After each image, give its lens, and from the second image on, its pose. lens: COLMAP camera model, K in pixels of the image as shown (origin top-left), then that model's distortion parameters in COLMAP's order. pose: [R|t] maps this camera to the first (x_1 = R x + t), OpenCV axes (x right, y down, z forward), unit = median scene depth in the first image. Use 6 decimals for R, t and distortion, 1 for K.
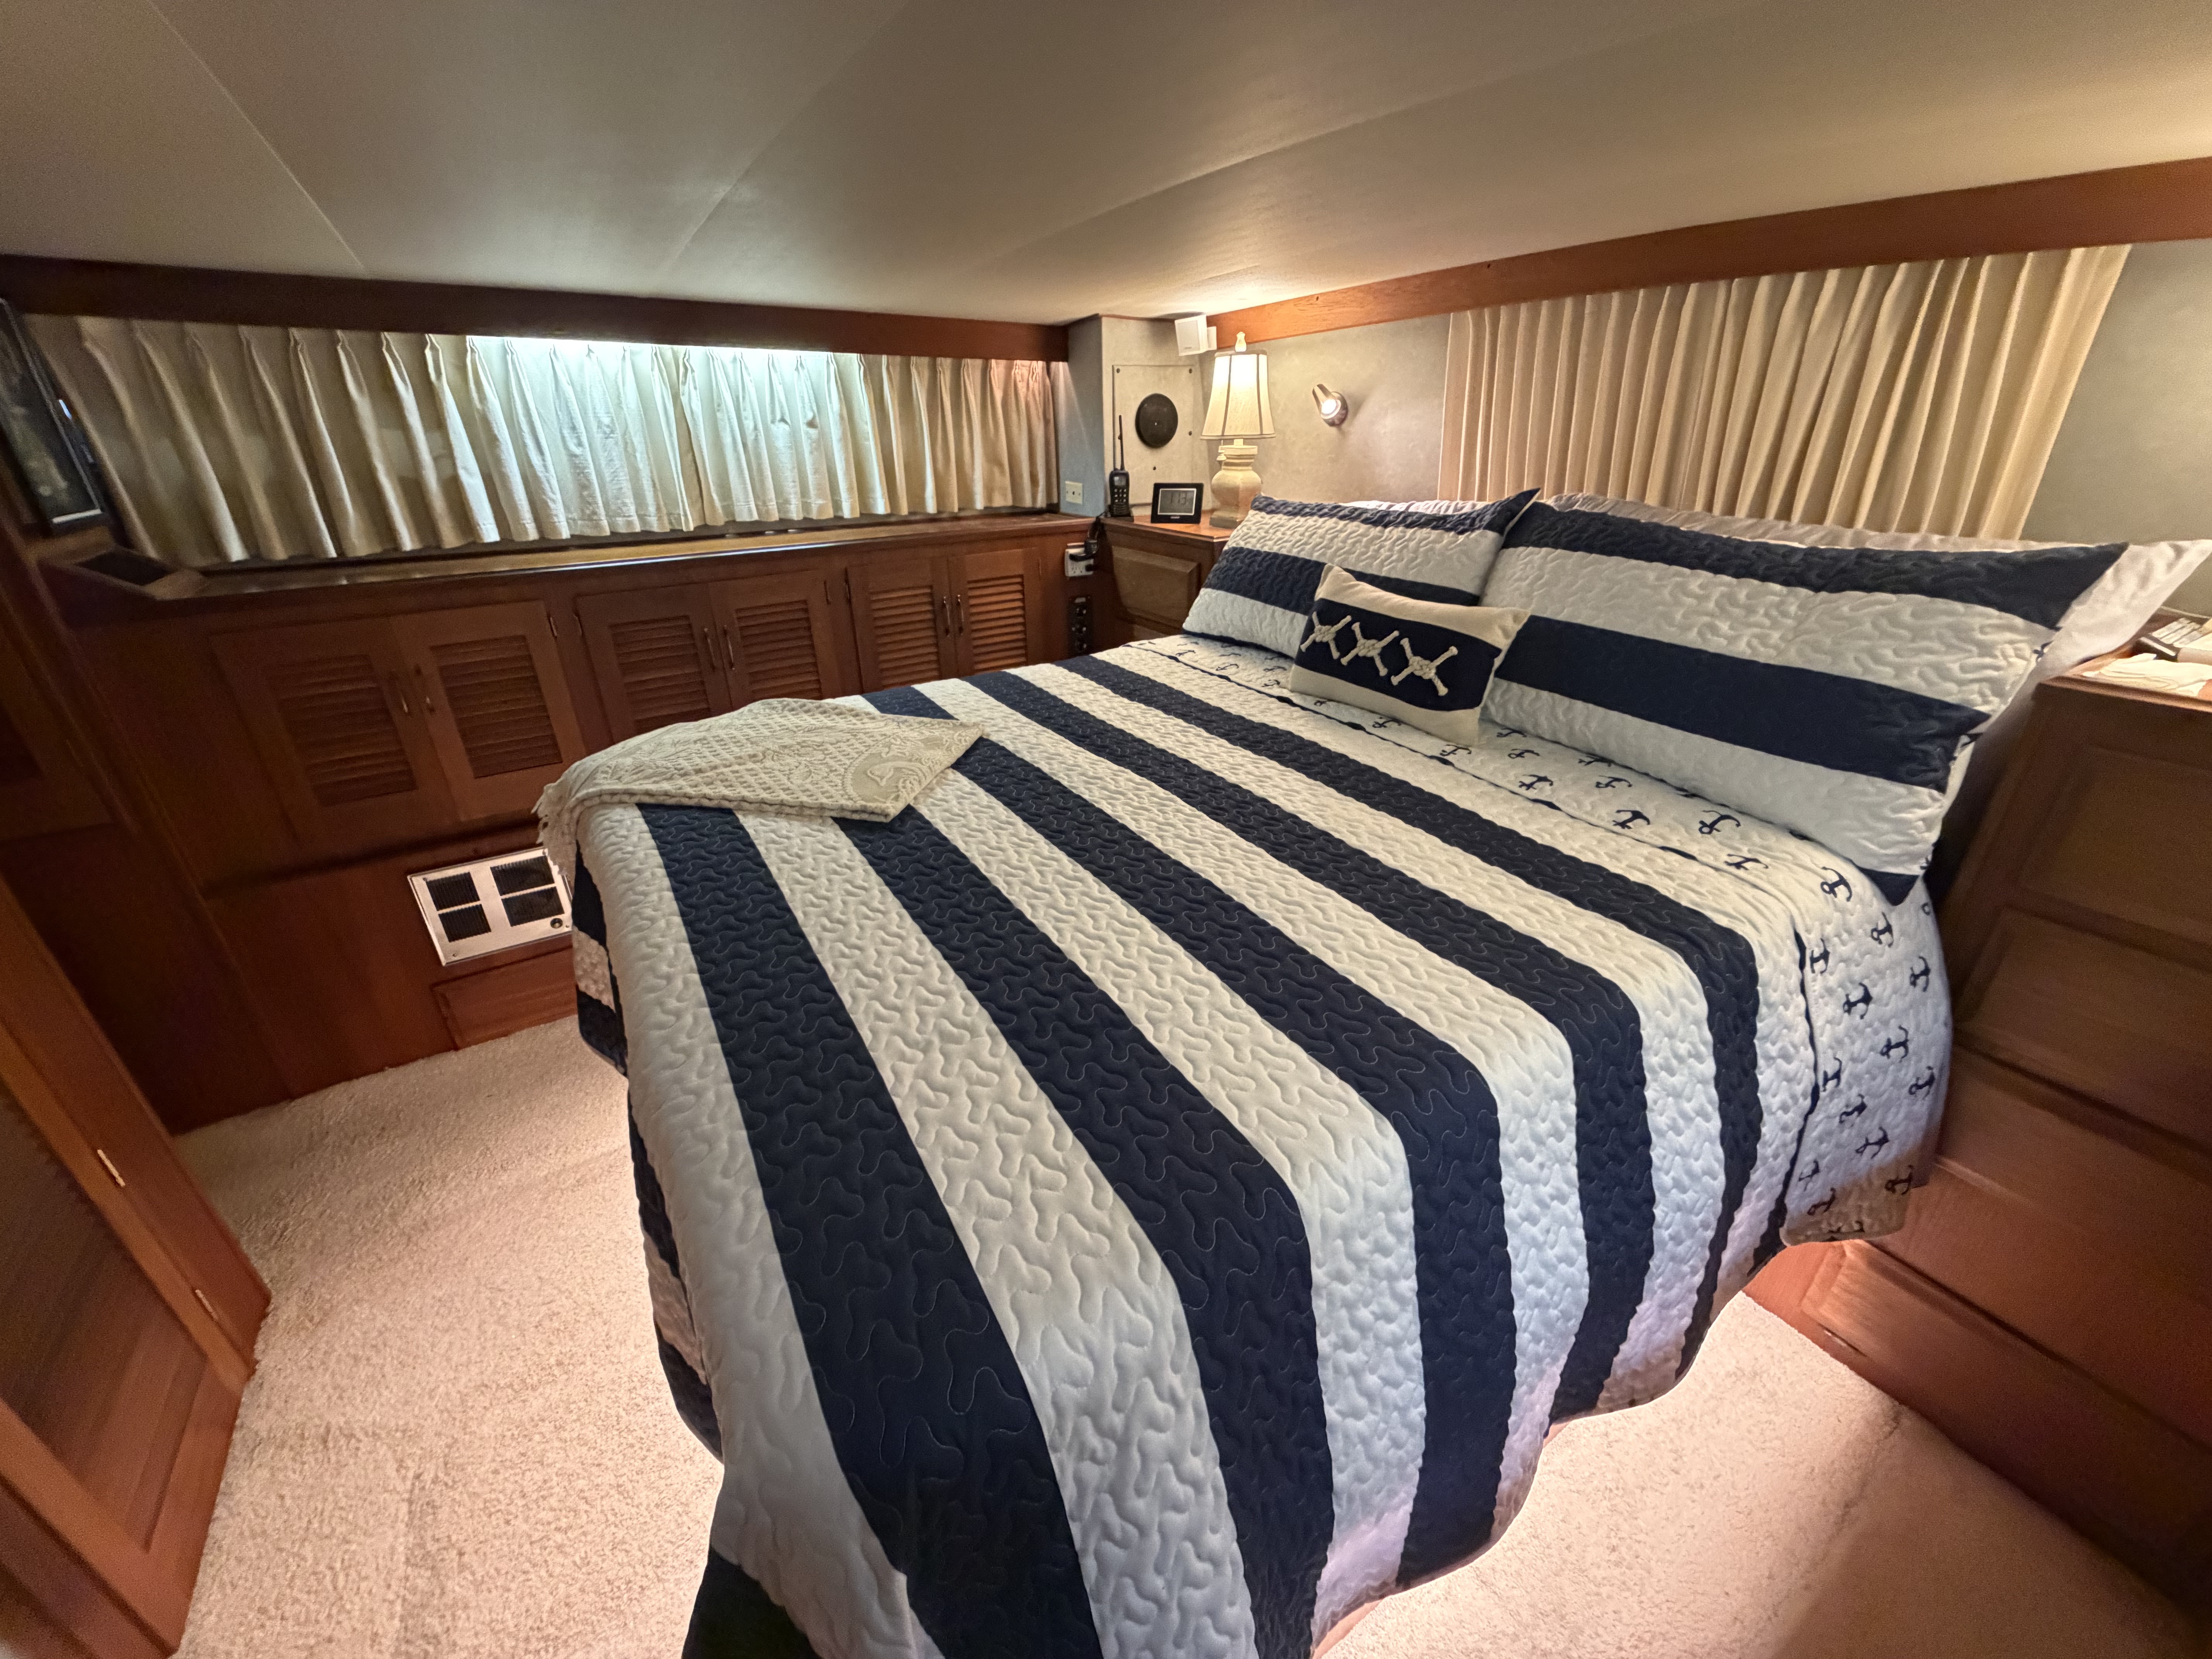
lens RADIAL K [[876.9, 0, 1098.4], [0, 876.9, 829.2], [0, 0, 1]] dist [-0.001056, -0.000051]
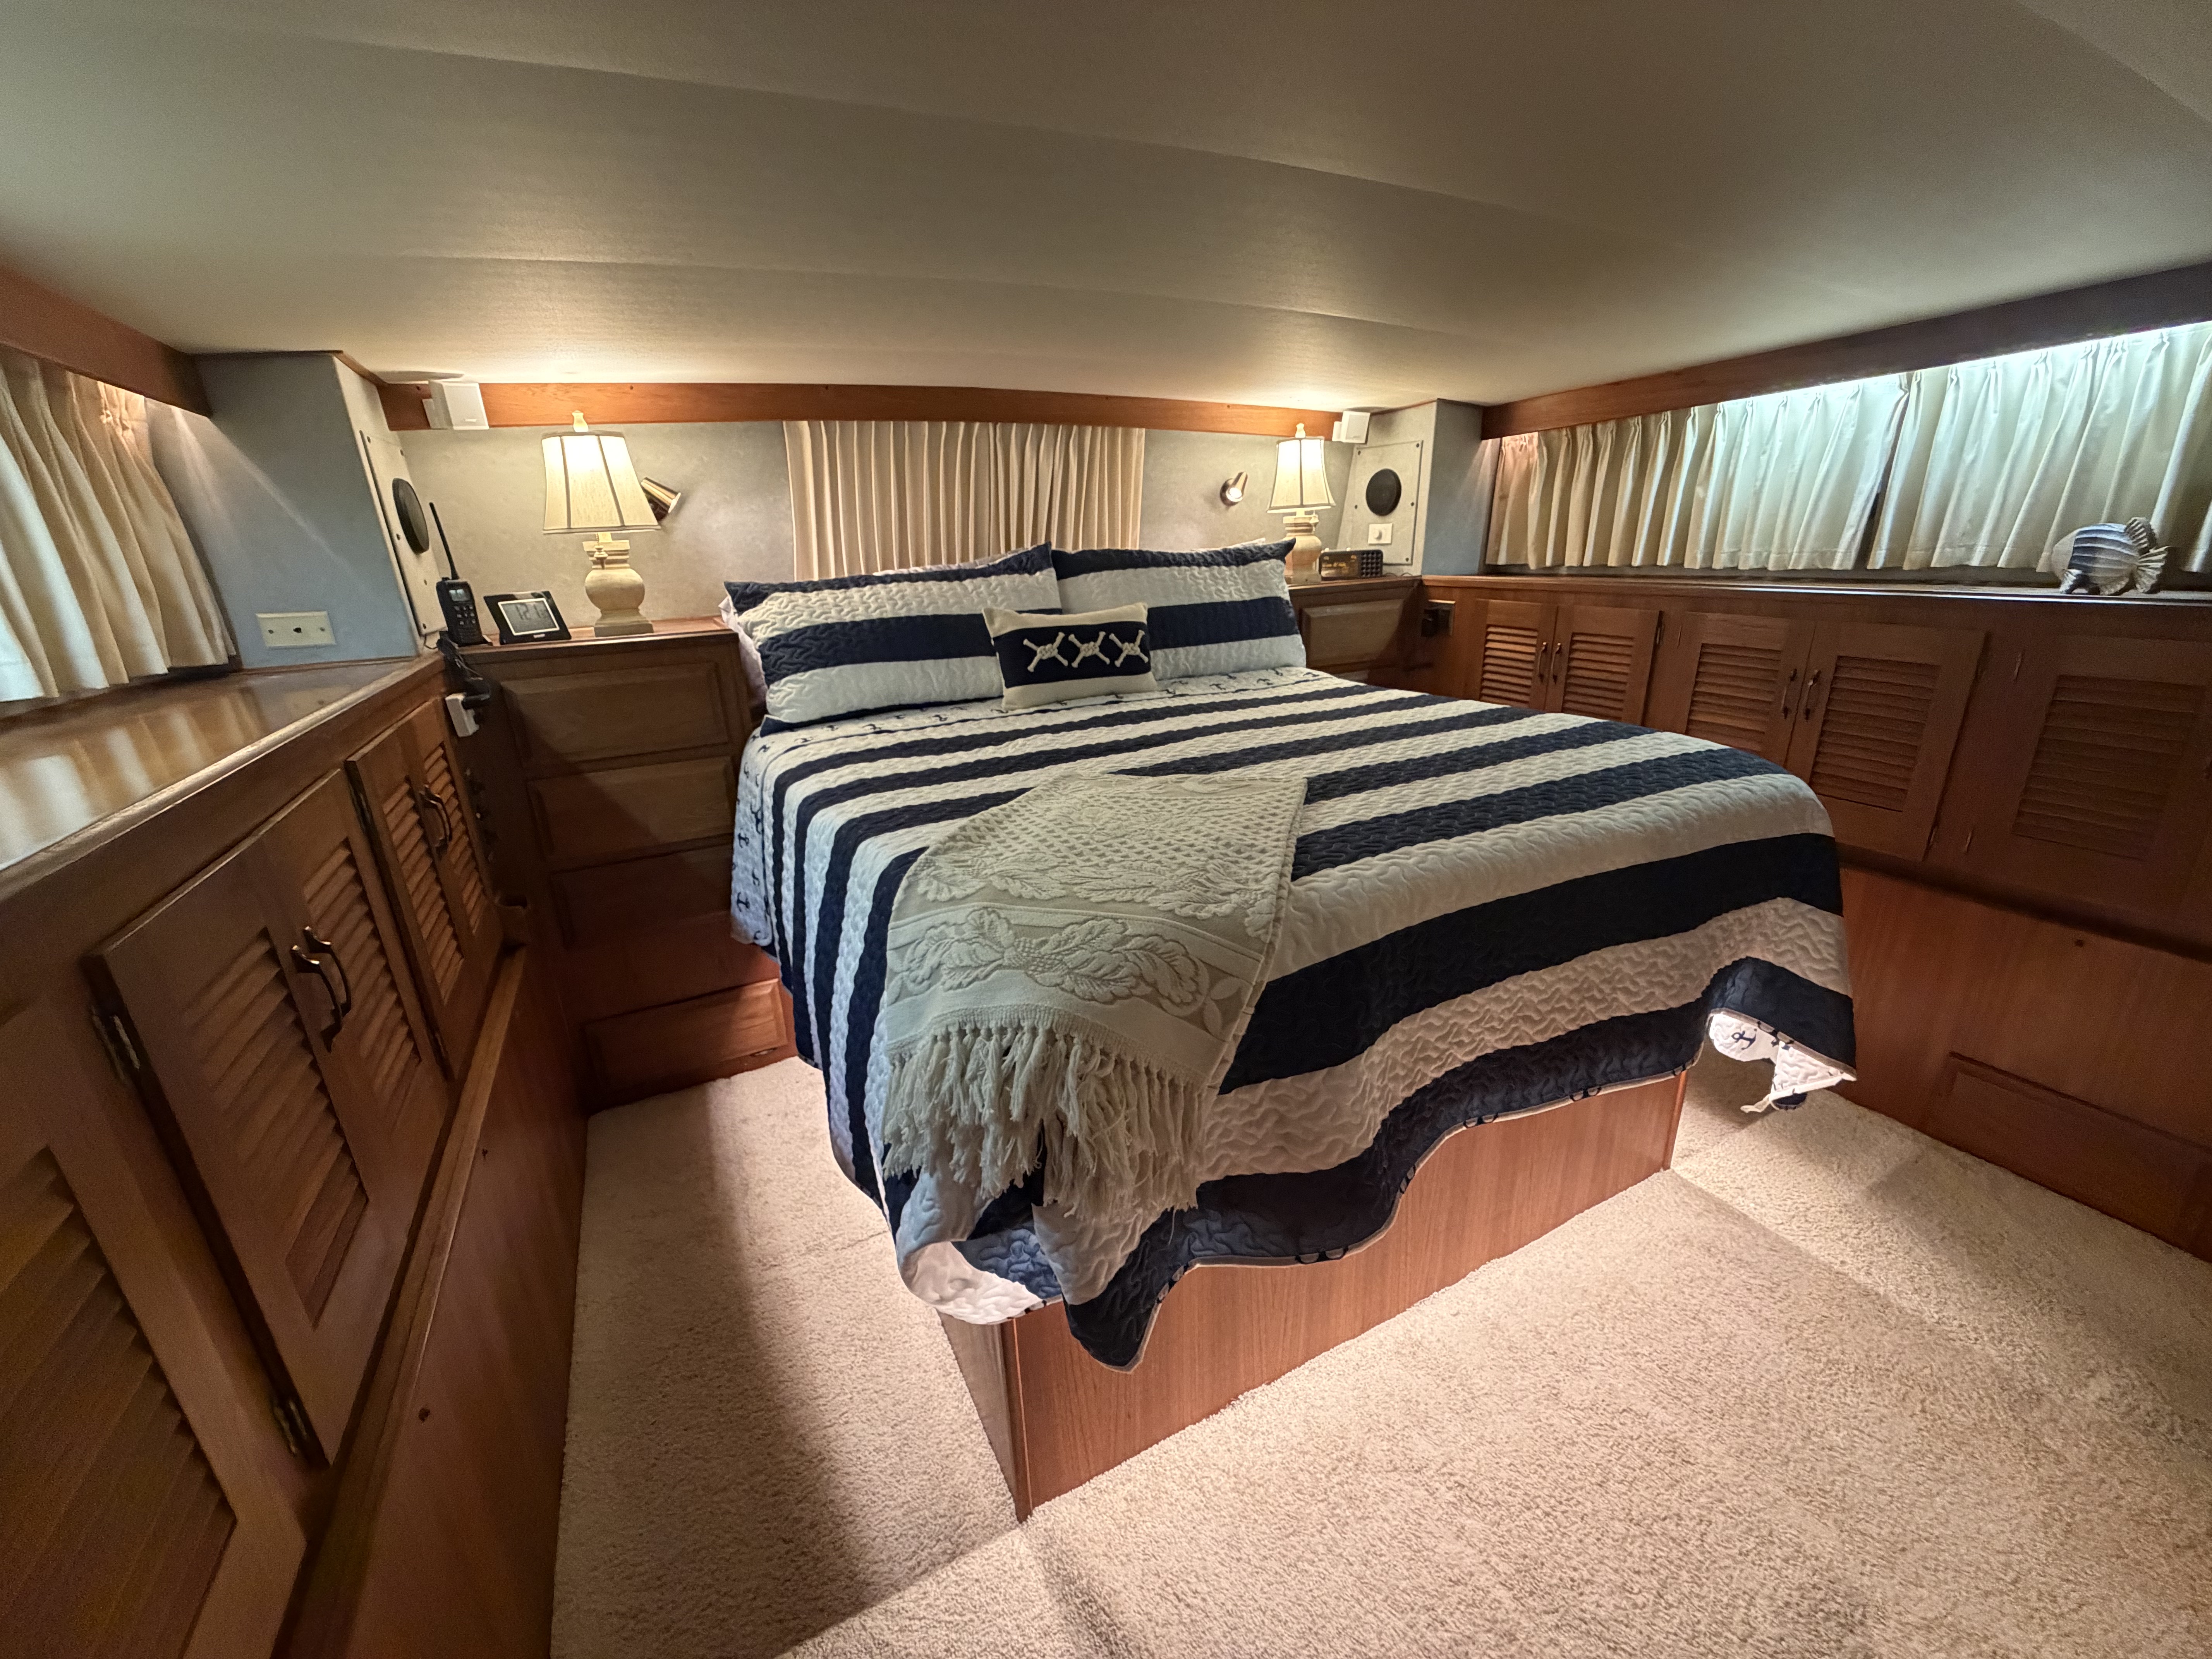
lens RADIAL K [[876.9, 0, 1098.4], [0, 876.9, 829.2], [0, 0, 1]] dist [-0.001056, -0.000051]
pose [[0.092956, -0.310552, 0.946000, -1.053954], [0.461767, 0.855203, 0.235371, -0.277503], [-0.882117, 0.414953, 0.222899, 0.786469]]
